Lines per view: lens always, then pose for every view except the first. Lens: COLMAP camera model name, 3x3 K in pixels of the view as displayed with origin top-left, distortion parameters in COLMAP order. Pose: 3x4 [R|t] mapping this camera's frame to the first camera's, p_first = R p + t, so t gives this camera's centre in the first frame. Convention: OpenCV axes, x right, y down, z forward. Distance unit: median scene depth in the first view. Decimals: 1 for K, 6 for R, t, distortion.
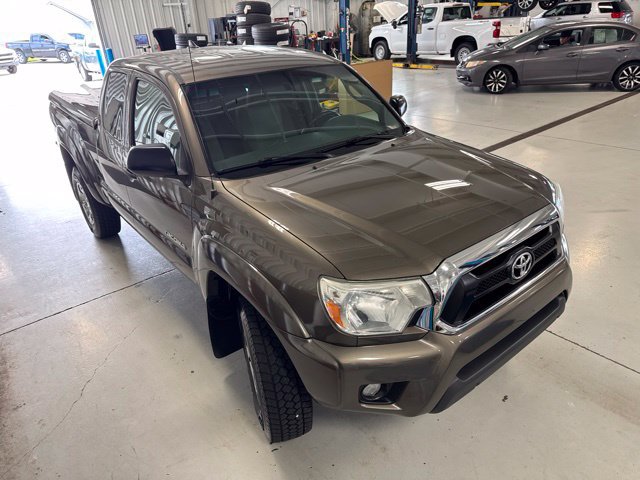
lens RADIAL K [[446.4, 0, 317.6], [0, 446.4, 247.6], [0, 0, 1]] dist [0.028331, -0.031773]
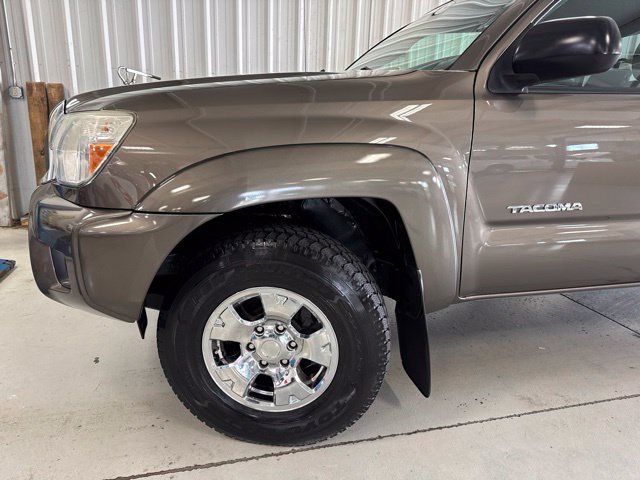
lens RADIAL K [[453.4, 0, 320.0], [0, 453.4, 240.0], [0, 0, 1]] dist [-0.002089, -0.000994]
pose [[-0.400261, 0.294615, -0.867751, 0.859315], [-0.427186, 0.777751, 0.461103, -0.352453], [0.810742, 0.555253, -0.185448, 1.302934]]
